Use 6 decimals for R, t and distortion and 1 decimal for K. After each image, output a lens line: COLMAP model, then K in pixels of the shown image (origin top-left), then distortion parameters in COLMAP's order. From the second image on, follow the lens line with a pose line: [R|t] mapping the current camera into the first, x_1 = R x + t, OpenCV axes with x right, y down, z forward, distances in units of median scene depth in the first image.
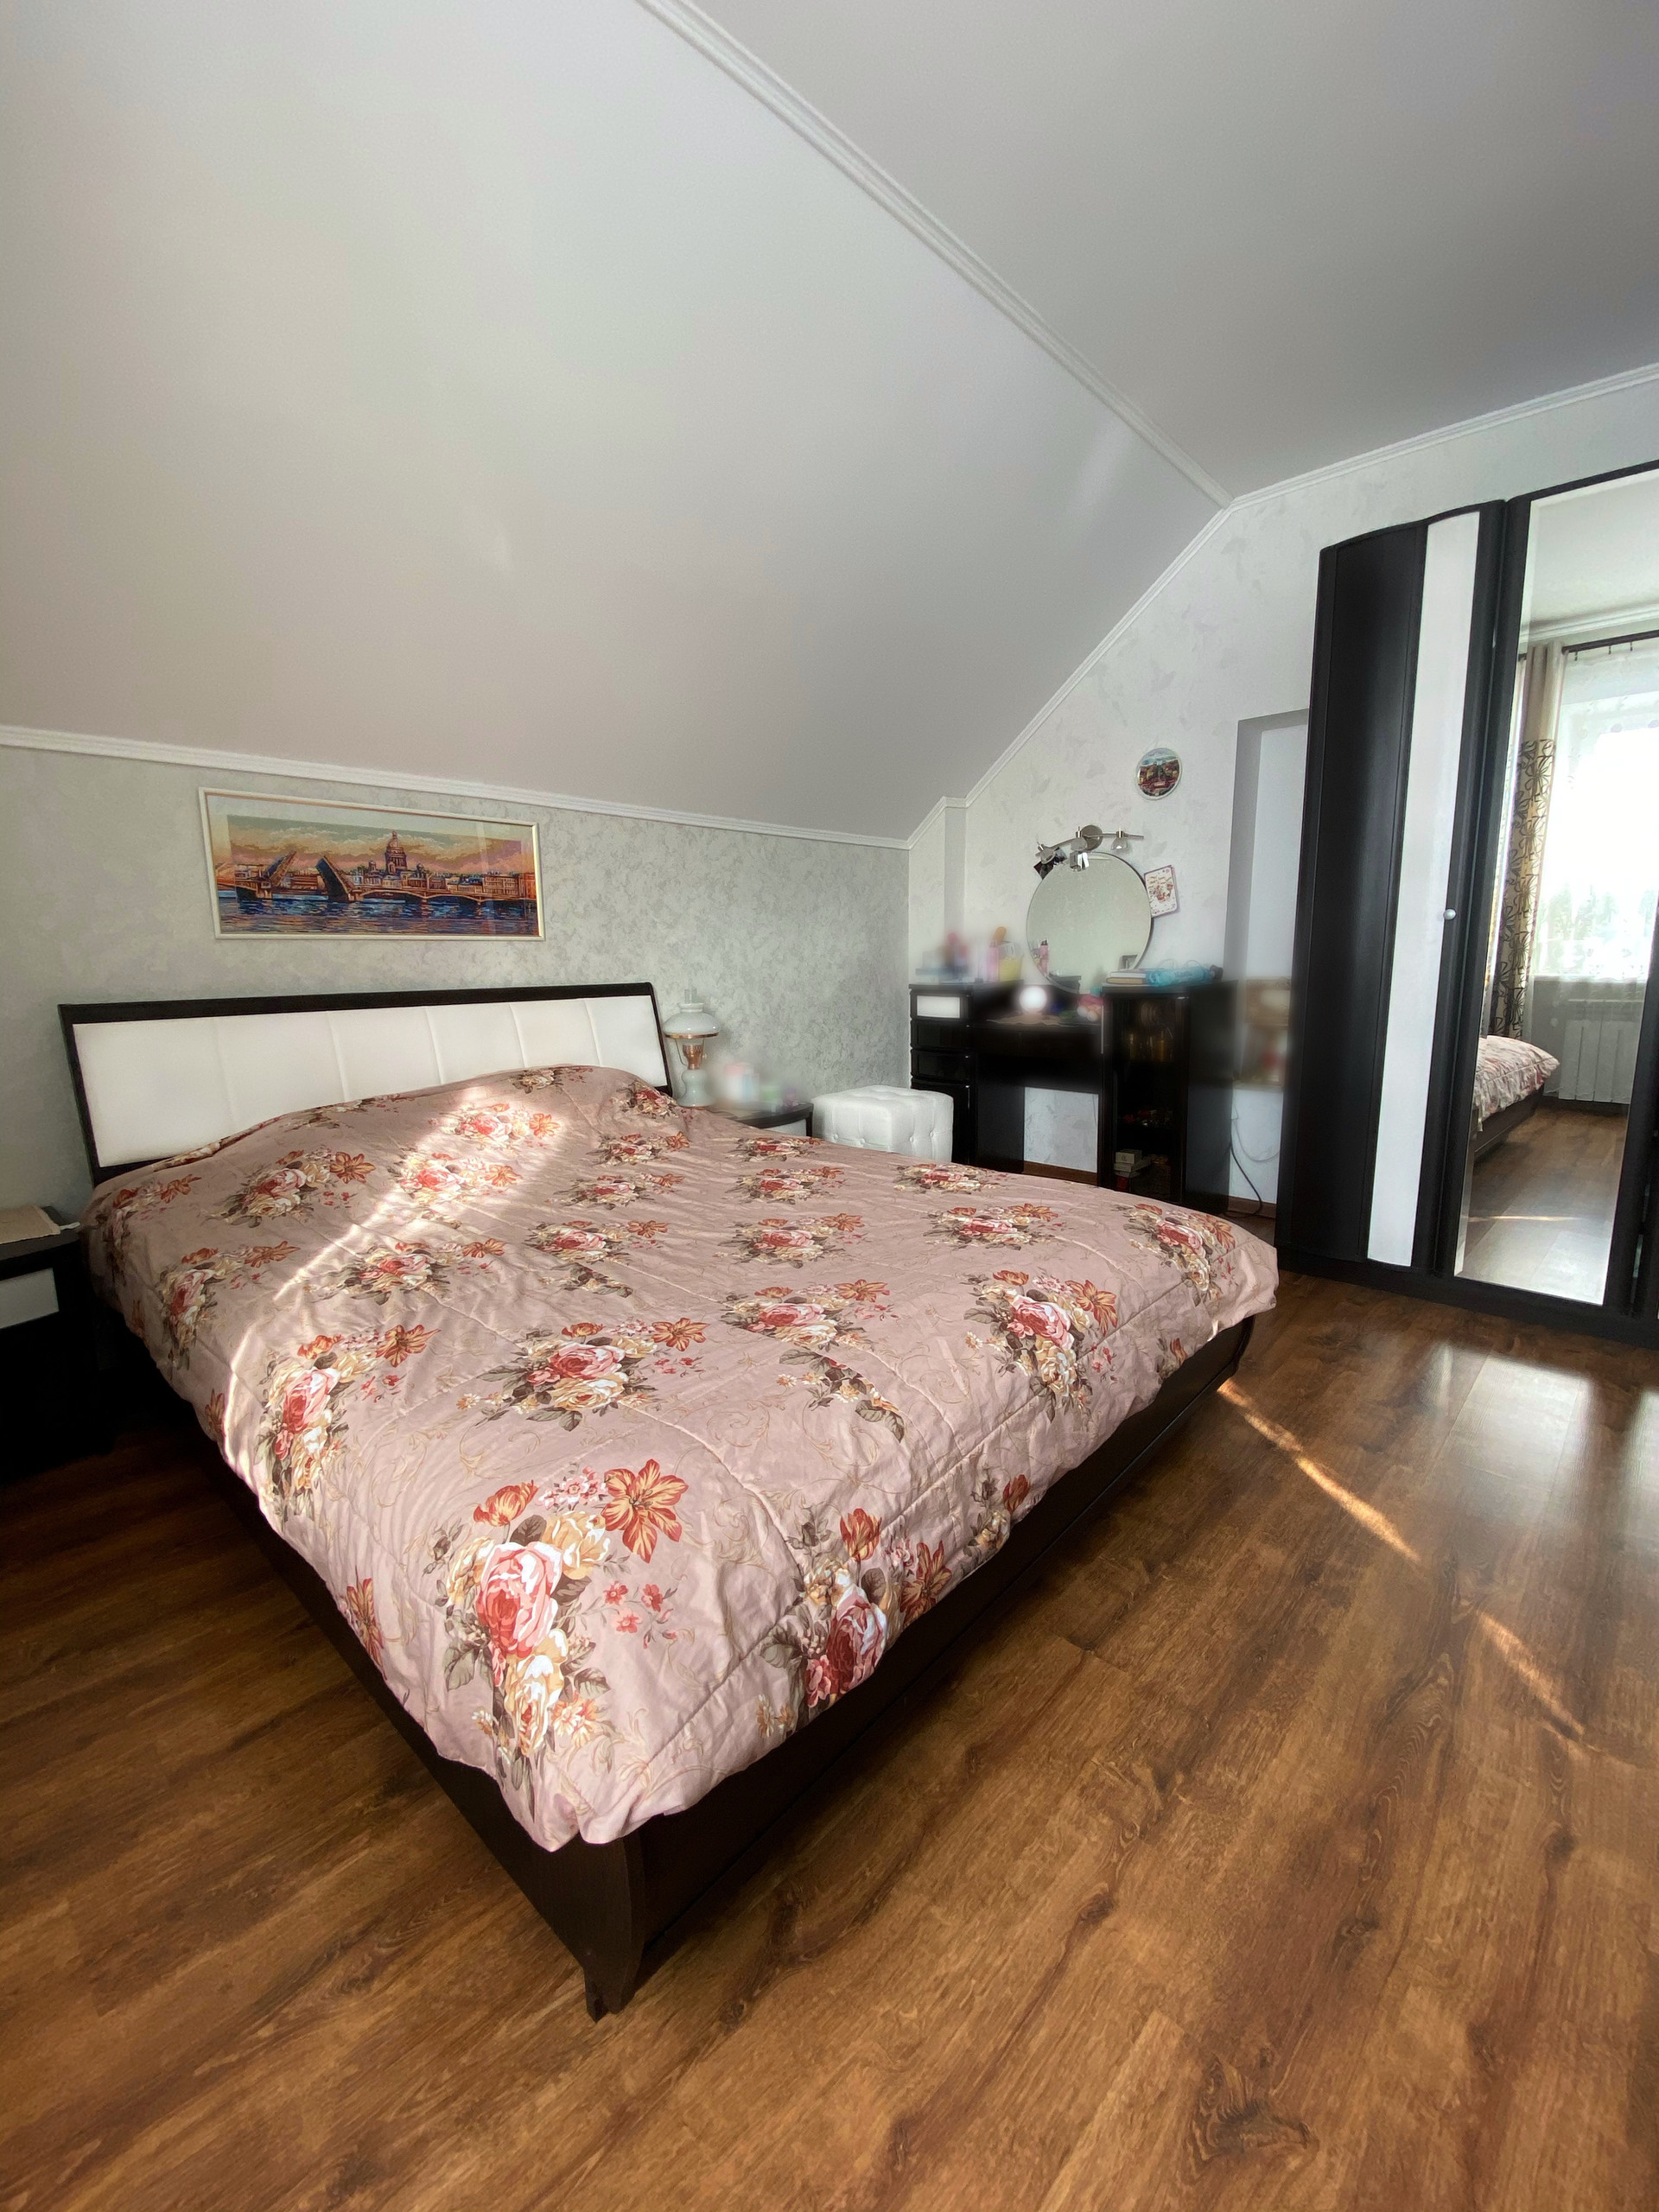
lens RADIAL K [[911.0, 0, 831.3], [0, 911.0, 1102.8], [0, 0, 1]] dist [0.003513, 0.000147]
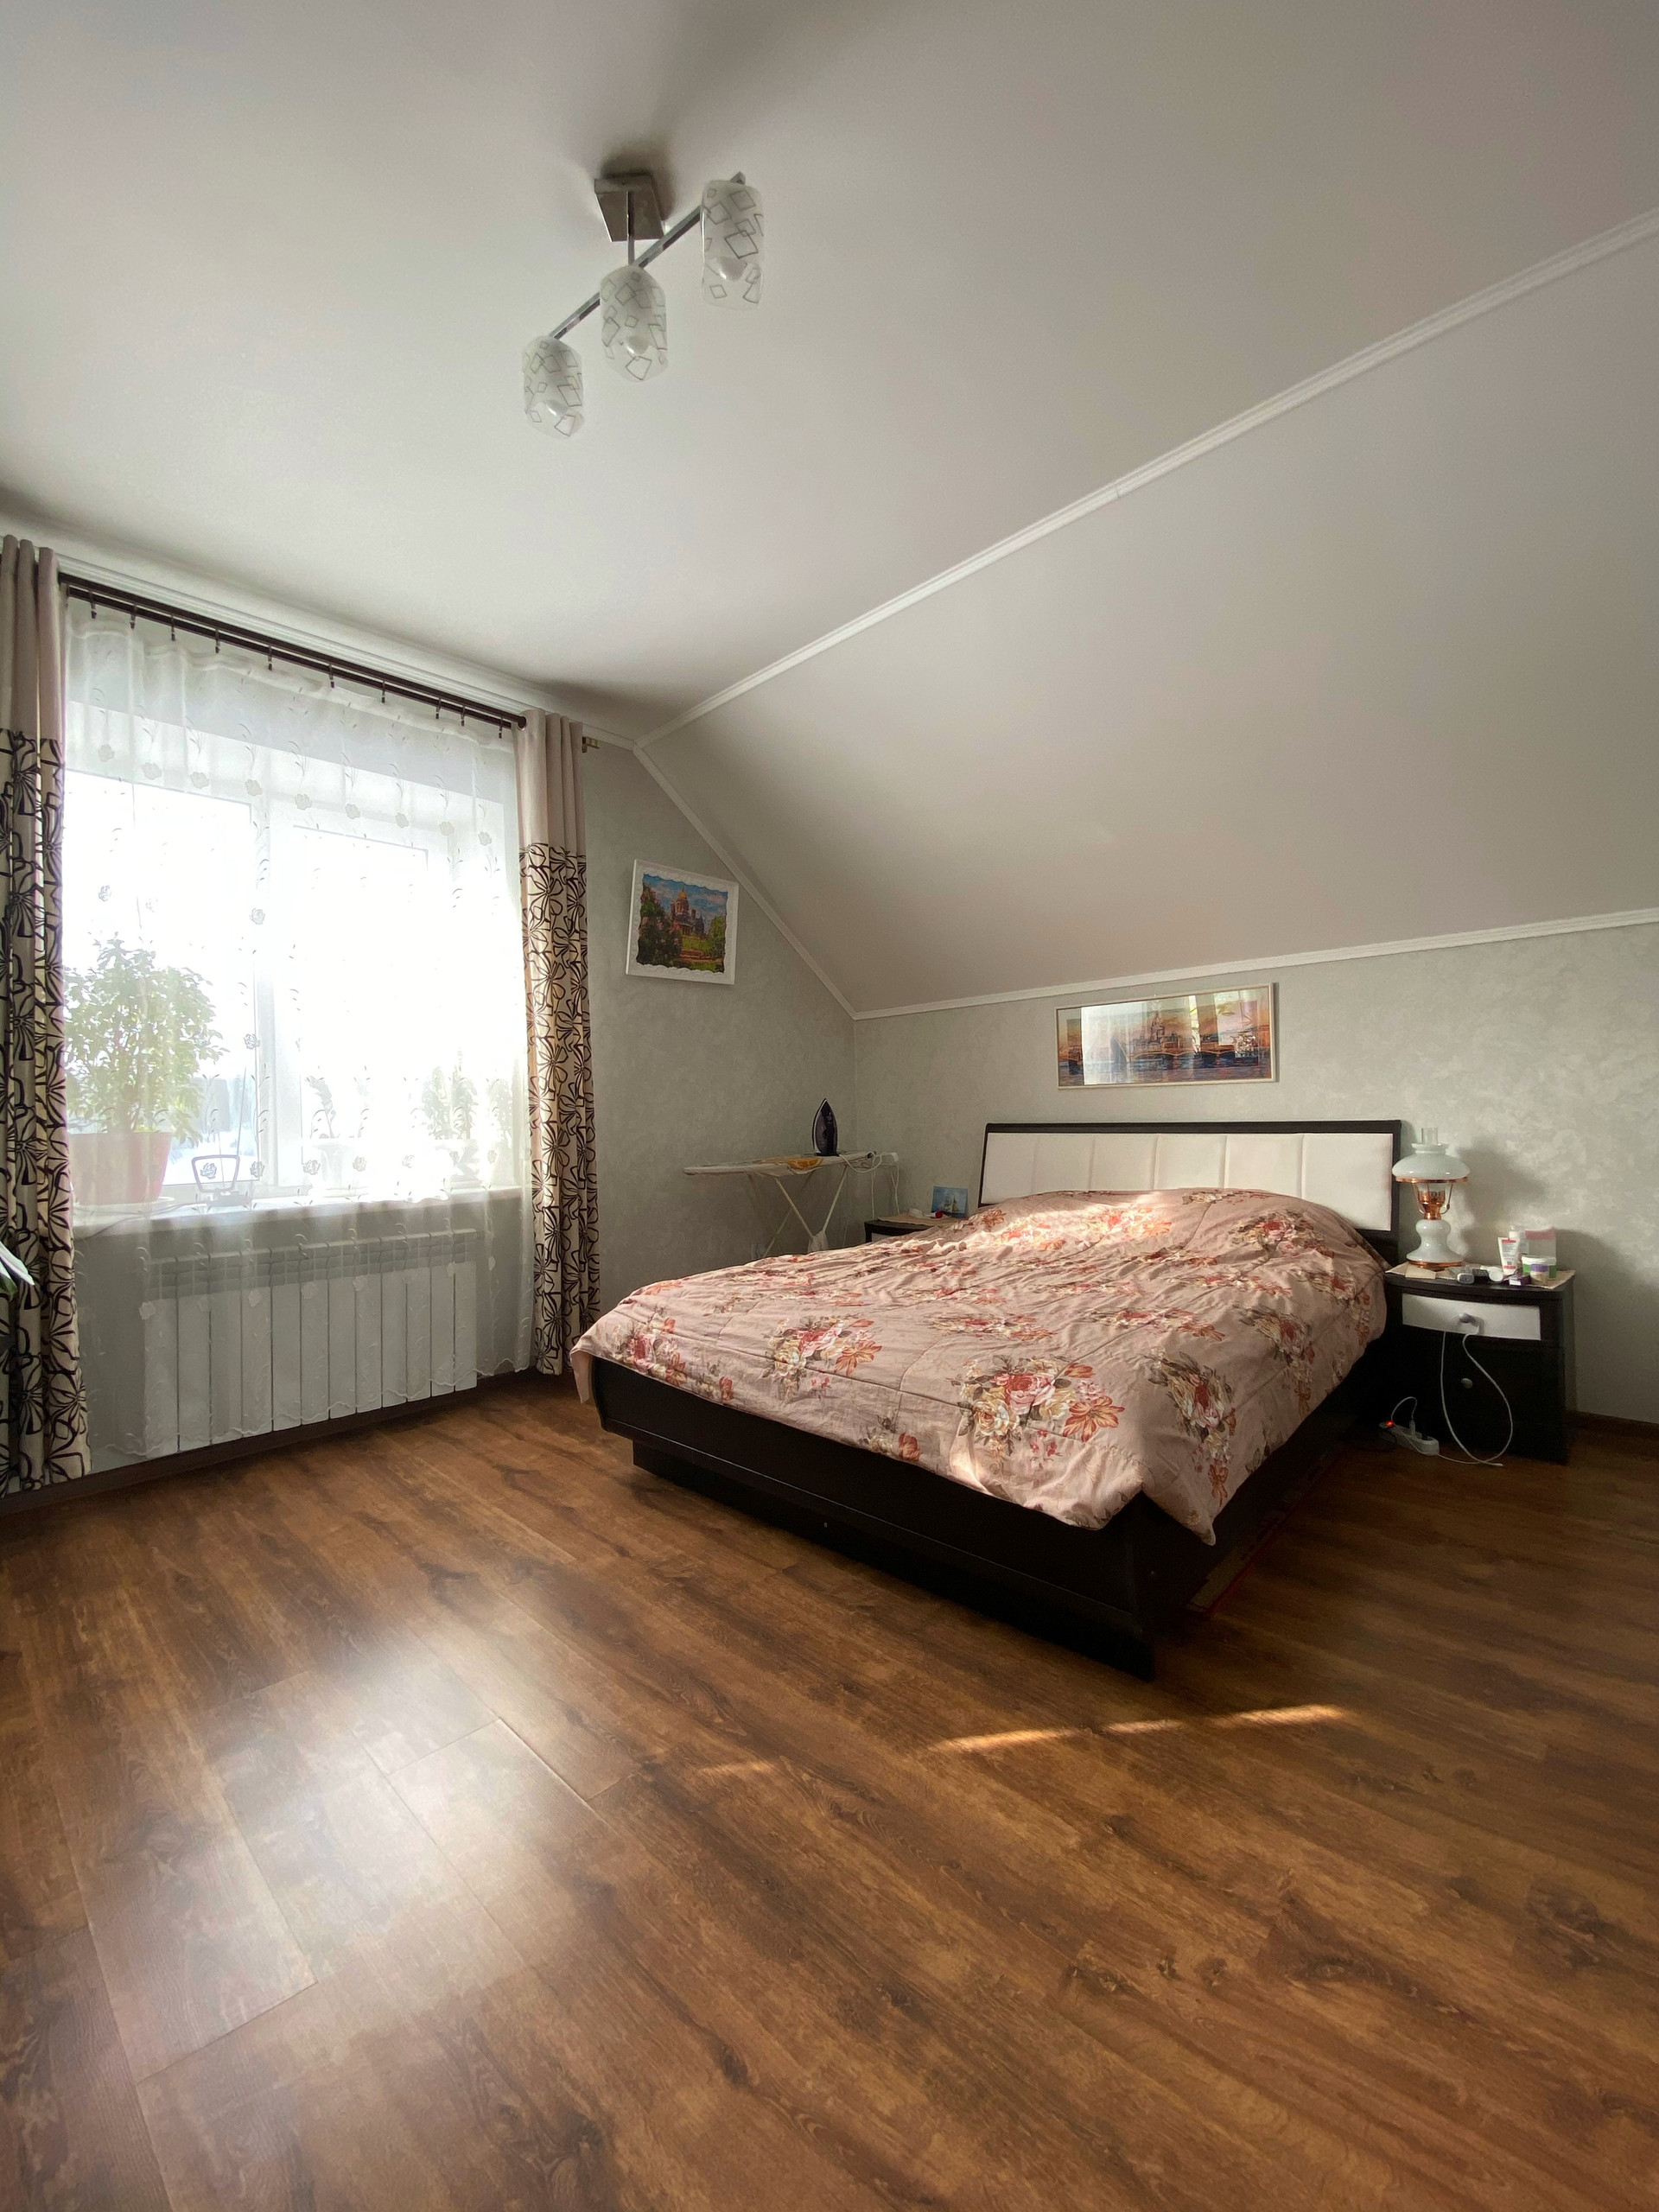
lens RADIAL K [[911.0, 0, 828.7], [0, 911.0, 1111.8], [0, 0, 1]] dist [0.003513, 0.000147]
pose [[-0.038747, -0.001248, -0.999248, 0.805547], [-0.147282, 0.989084, 0.004475, -0.061398], [0.988335, 0.147345, -0.038507, 0.479922]]
